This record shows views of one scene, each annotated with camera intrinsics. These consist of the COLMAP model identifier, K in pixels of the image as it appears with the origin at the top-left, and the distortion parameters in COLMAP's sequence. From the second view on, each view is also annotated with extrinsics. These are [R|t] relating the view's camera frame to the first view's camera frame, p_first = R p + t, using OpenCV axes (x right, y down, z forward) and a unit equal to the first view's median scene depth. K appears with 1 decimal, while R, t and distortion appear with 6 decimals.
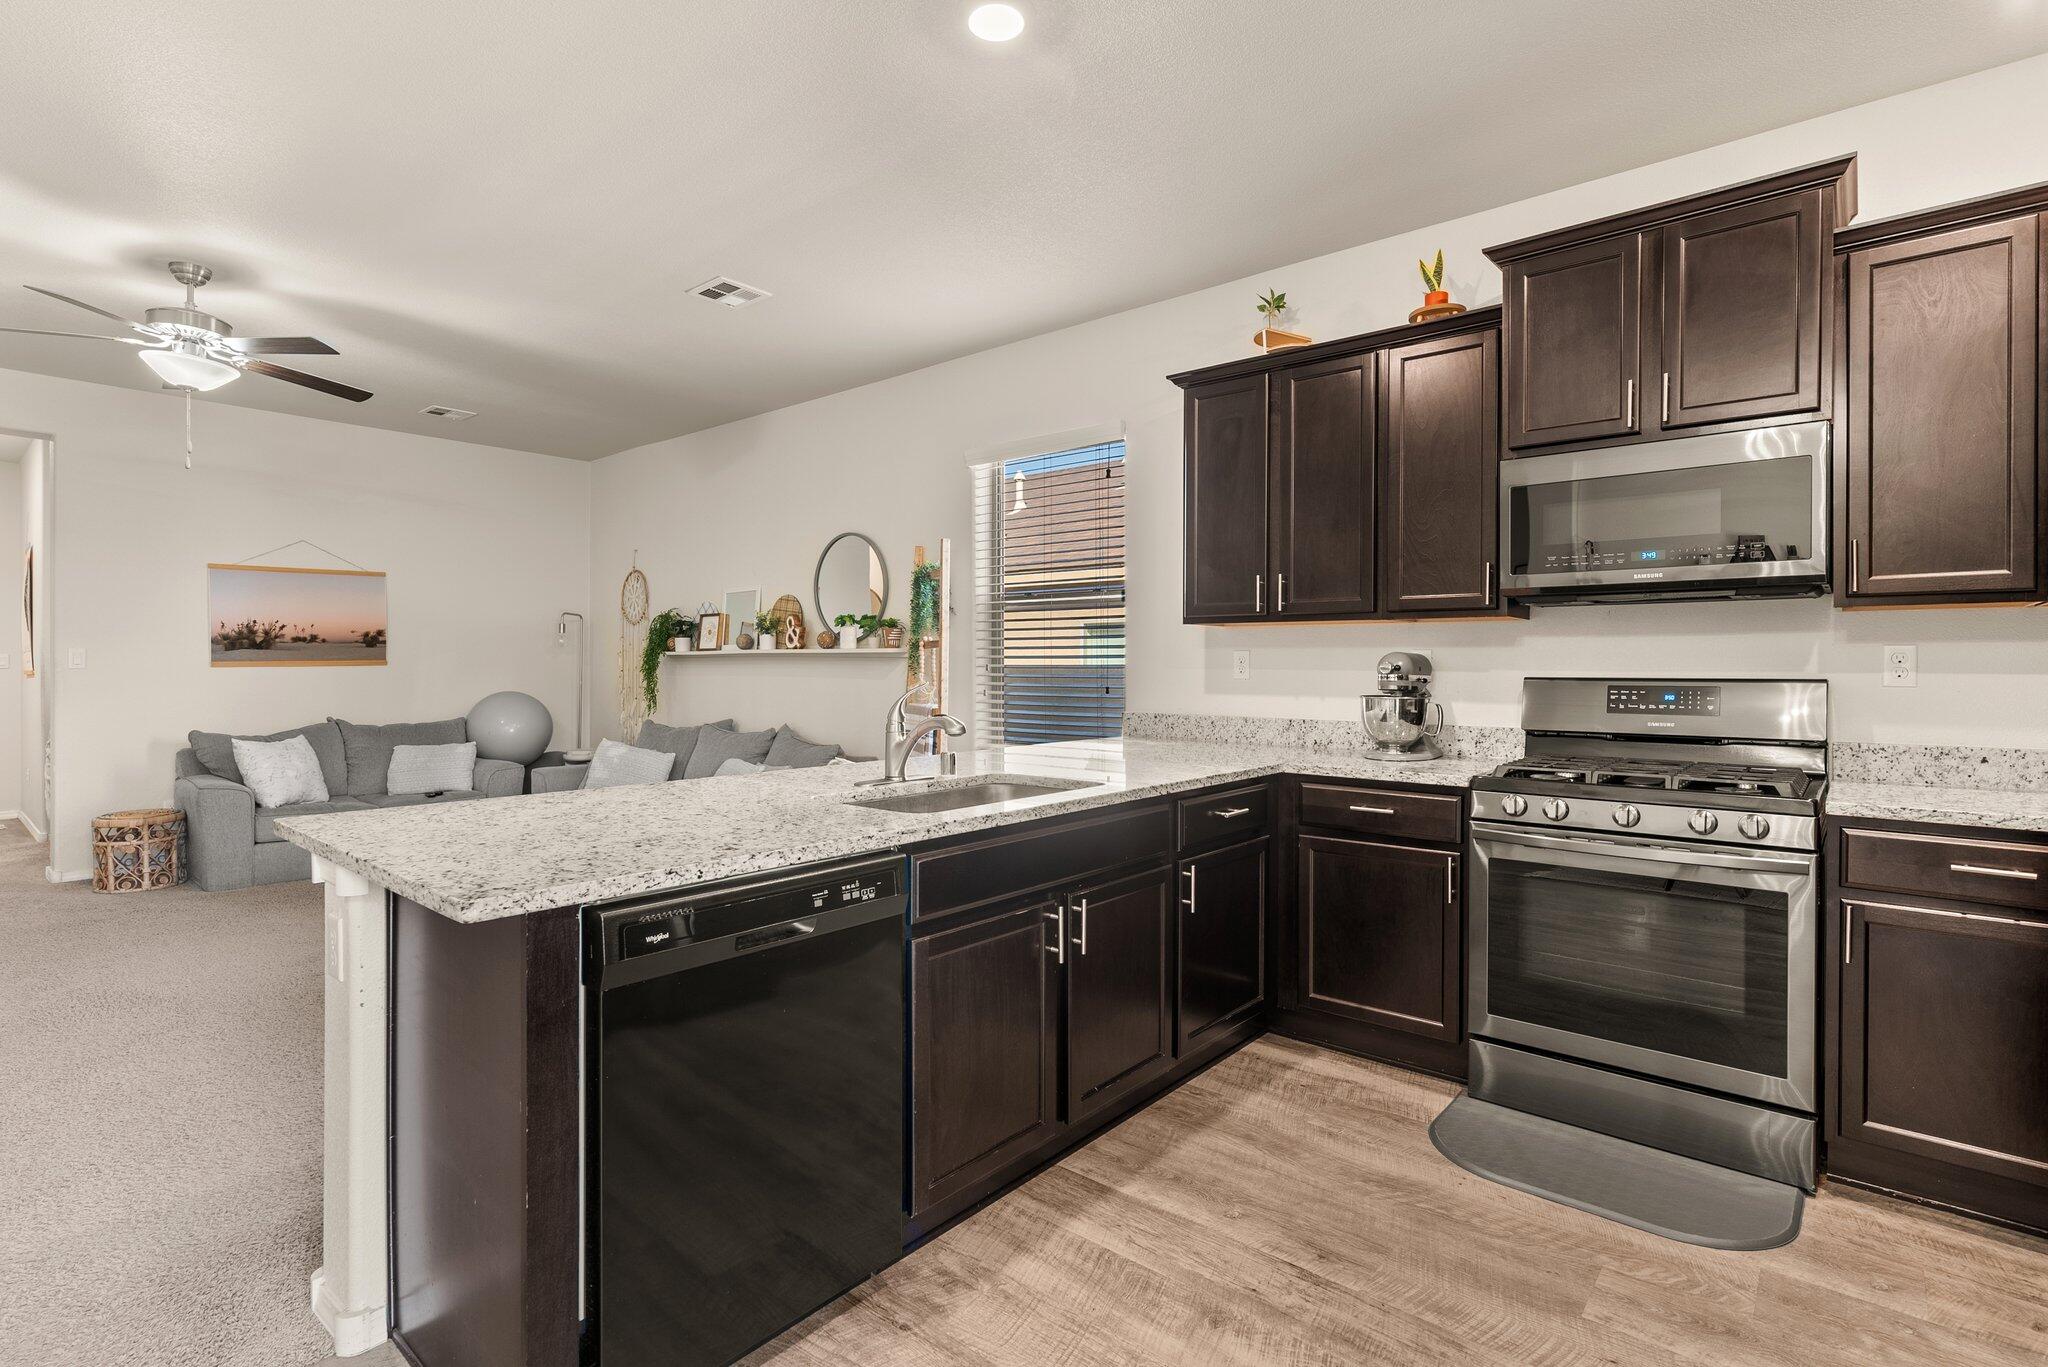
lens RADIAL K [[973.0, 0, 1019.6], [0, 973.0, 672.0], [0, 0, 1]] dist [-0.003597, -0.000040]
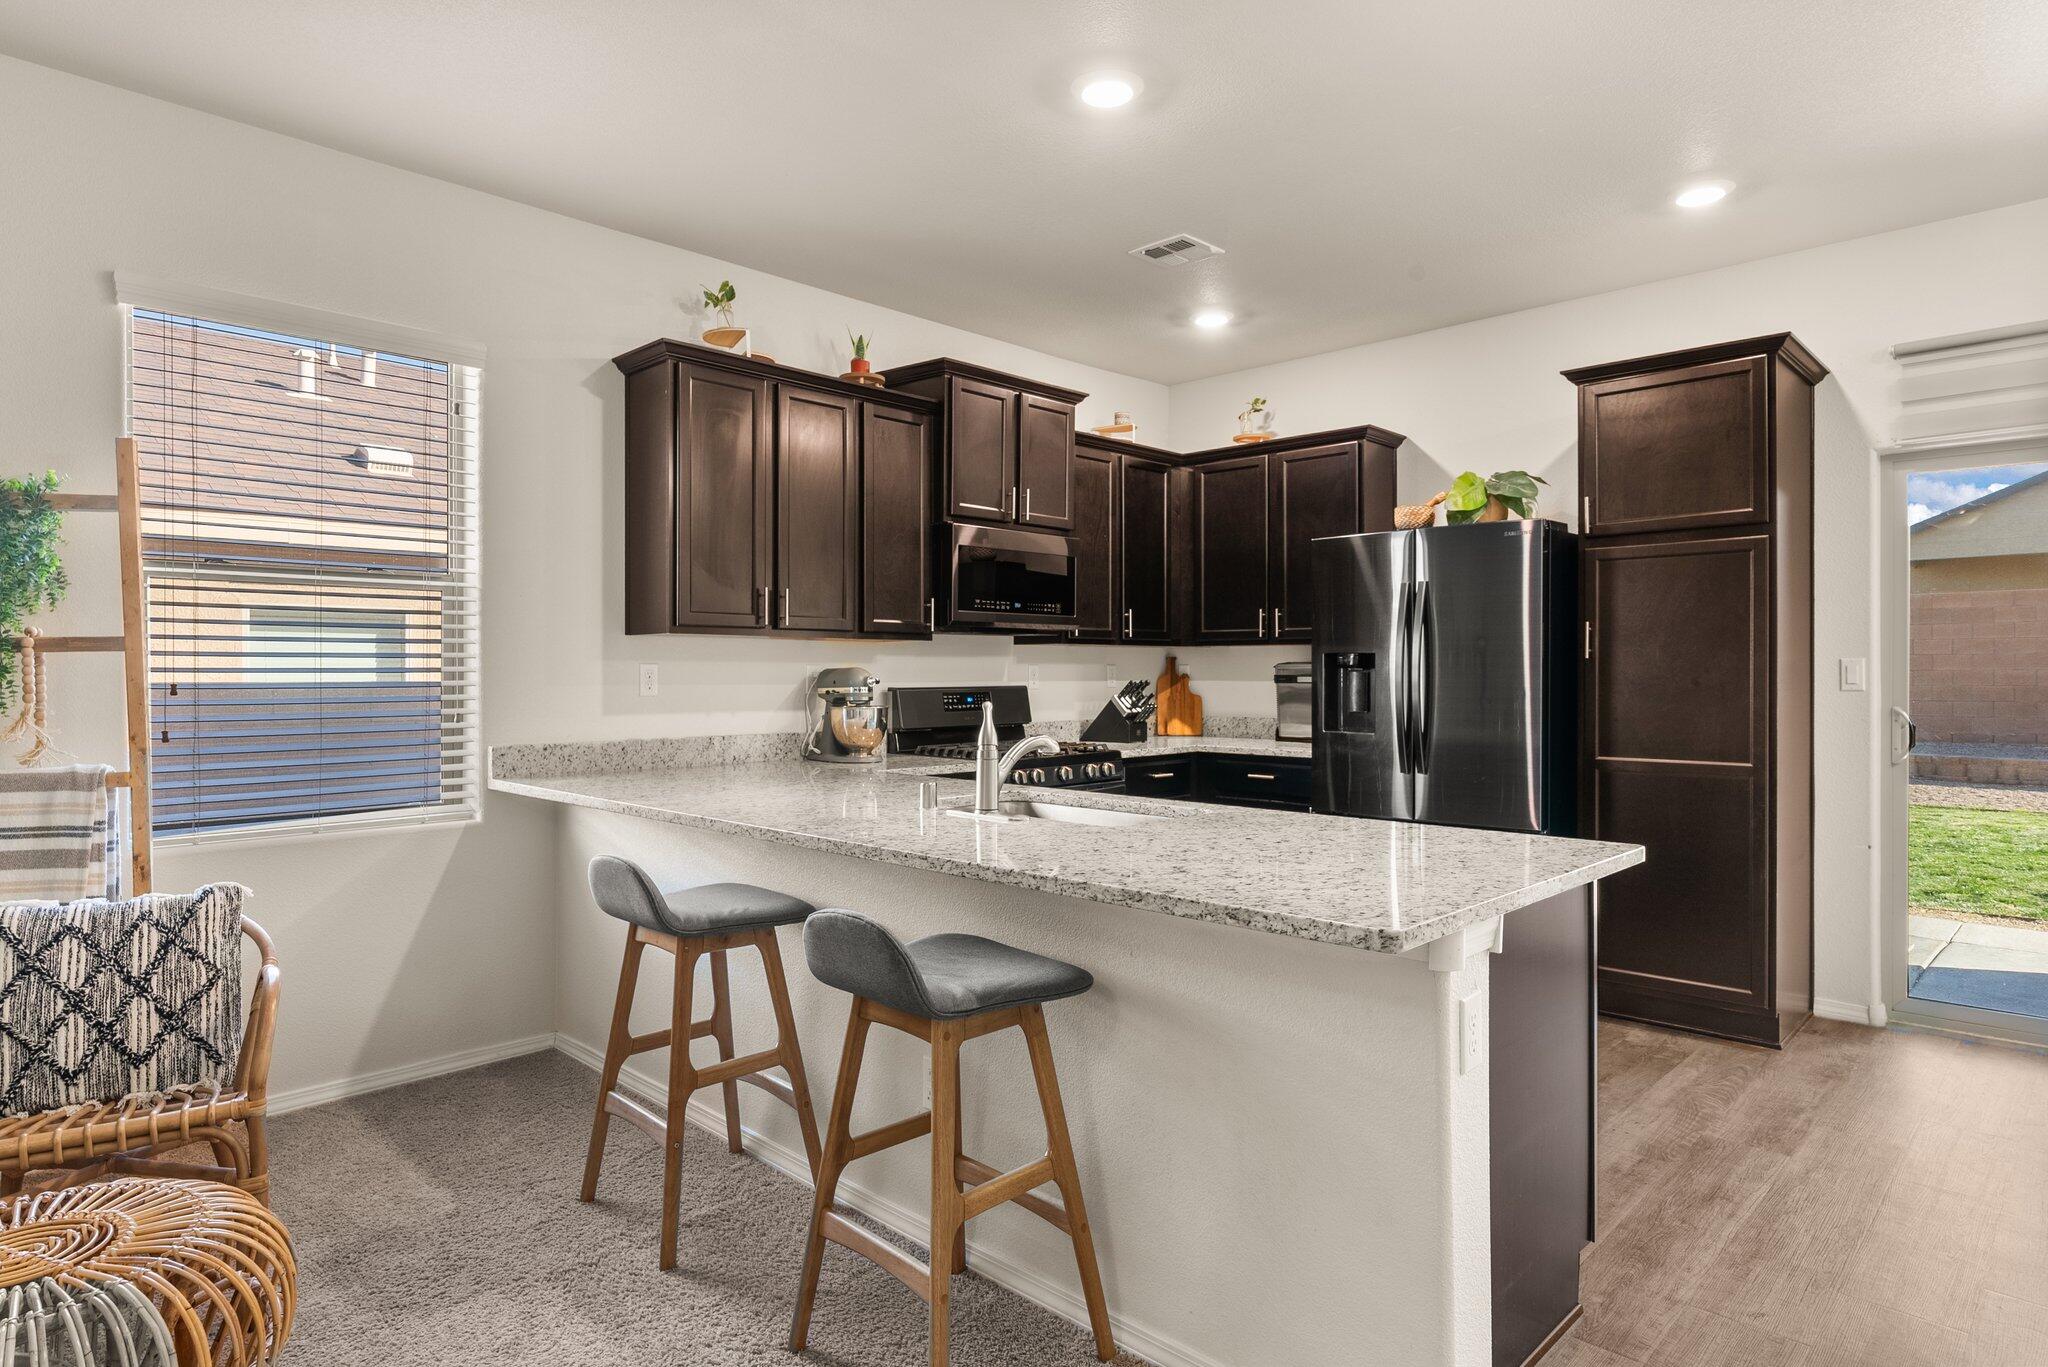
lens RADIAL K [[1151.4, 0, 1019.0], [0, 1151.4, 674.9], [0, 0, 1]] dist [-0.002681, 0.000697]
pose [[0.061733, -0.005128, 0.998080, -0.882906], [0.009784, 0.999942, 0.004533, -0.015014], [-0.998045, 0.009486, 0.061780, 0.682126]]
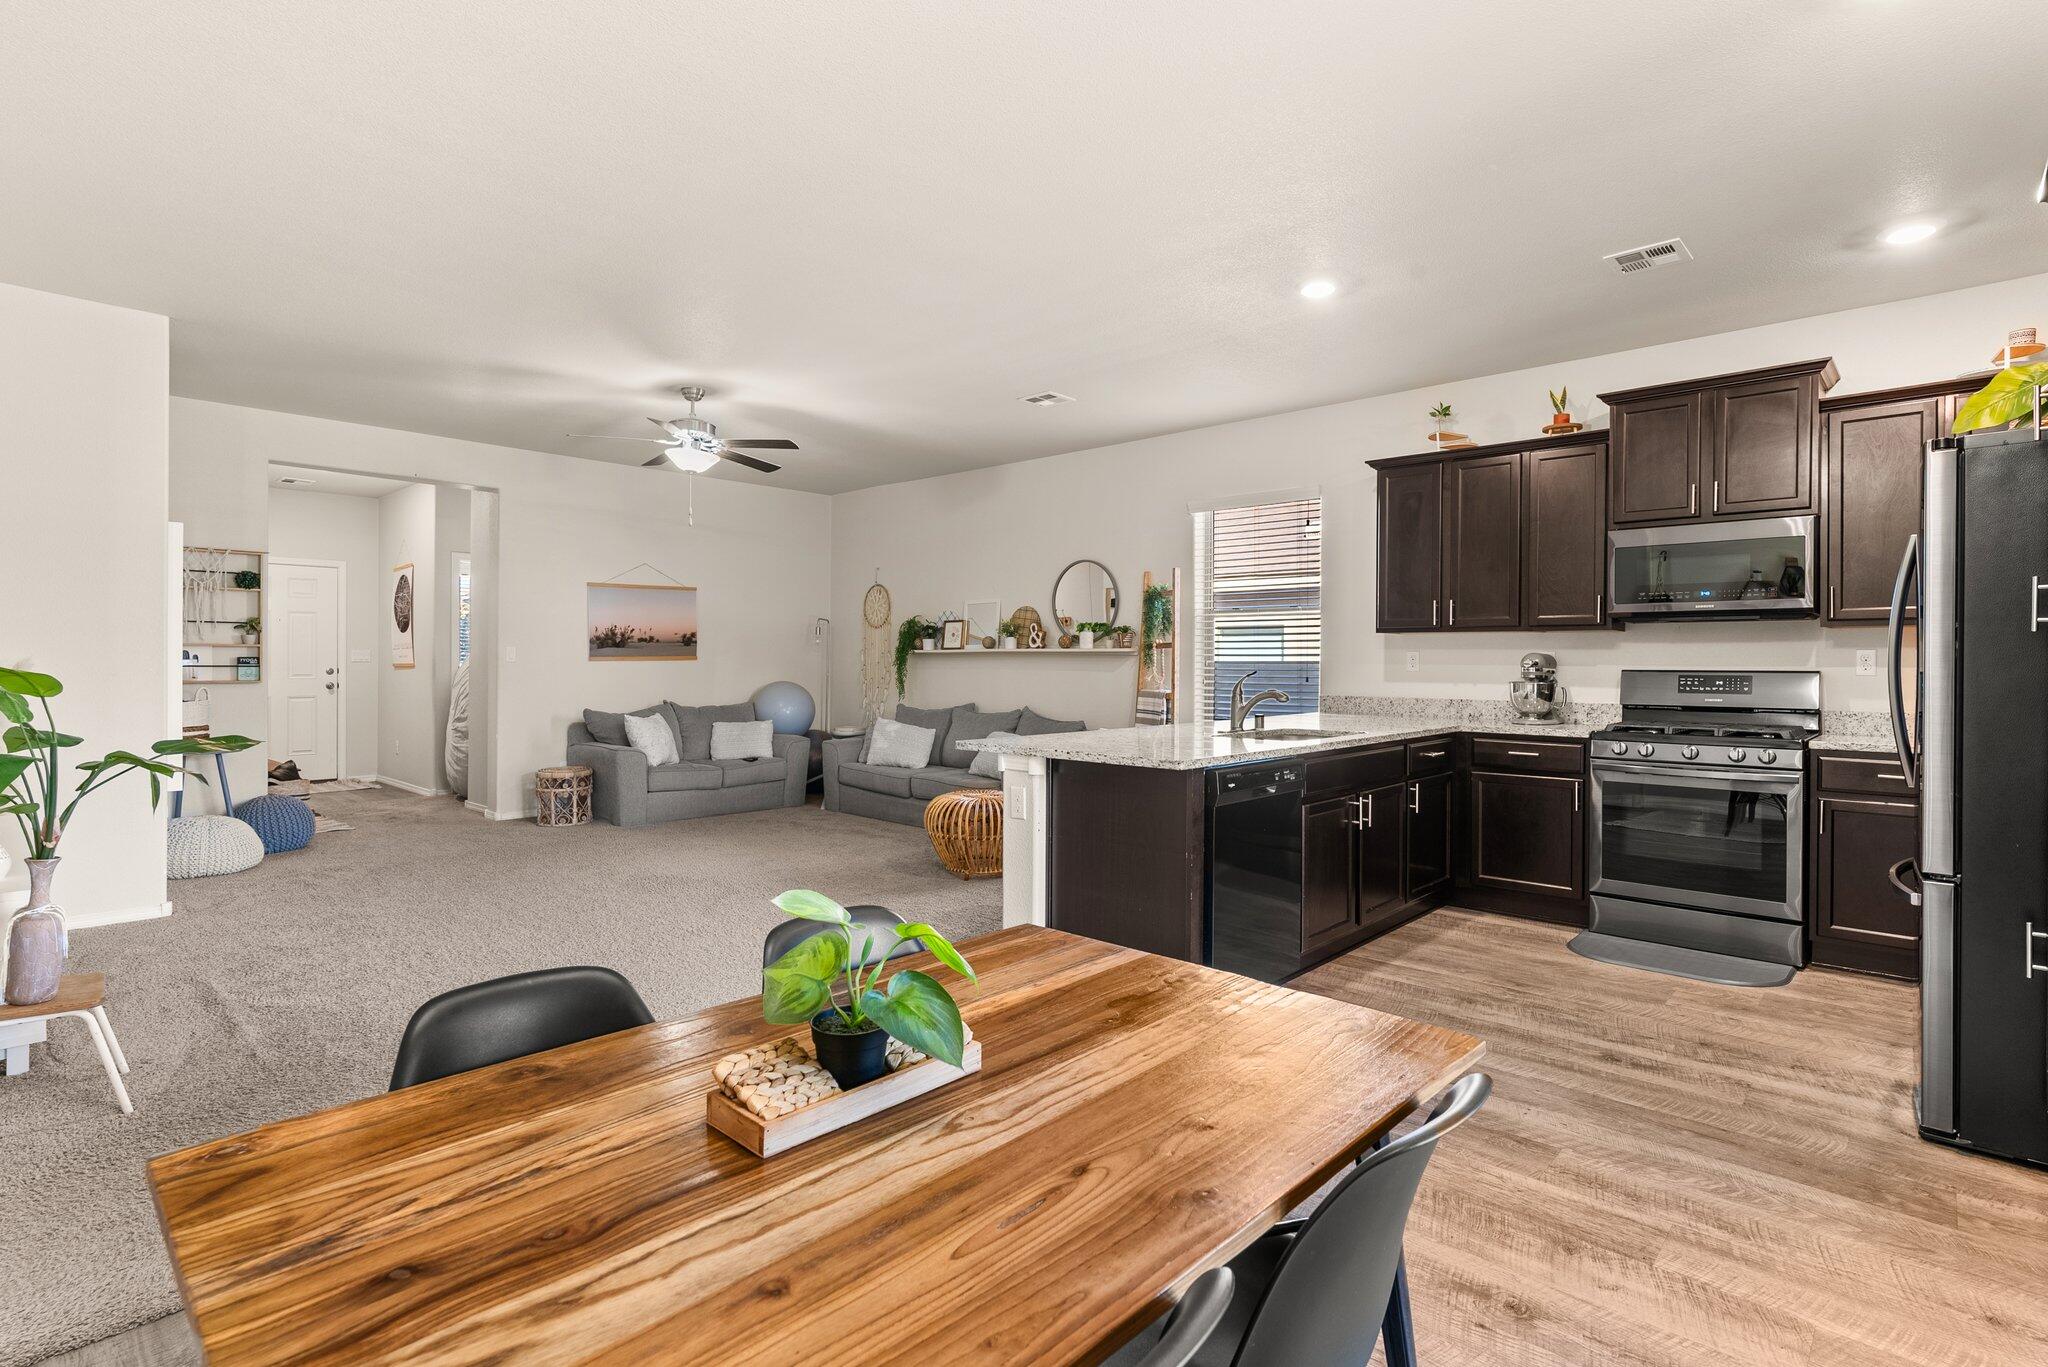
lens RADIAL K [[988.3, 0, 1024.2], [0, 988.3, 666.8], [0, 0, 1]] dist [0.000142, 0.000878]
pose [[0.999267, 0.002914, -0.038167, -0.319868], [-0.002993, 0.999993, -0.002023, 0.006116], [0.038161, 0.002136, 0.999269, -0.521726]]
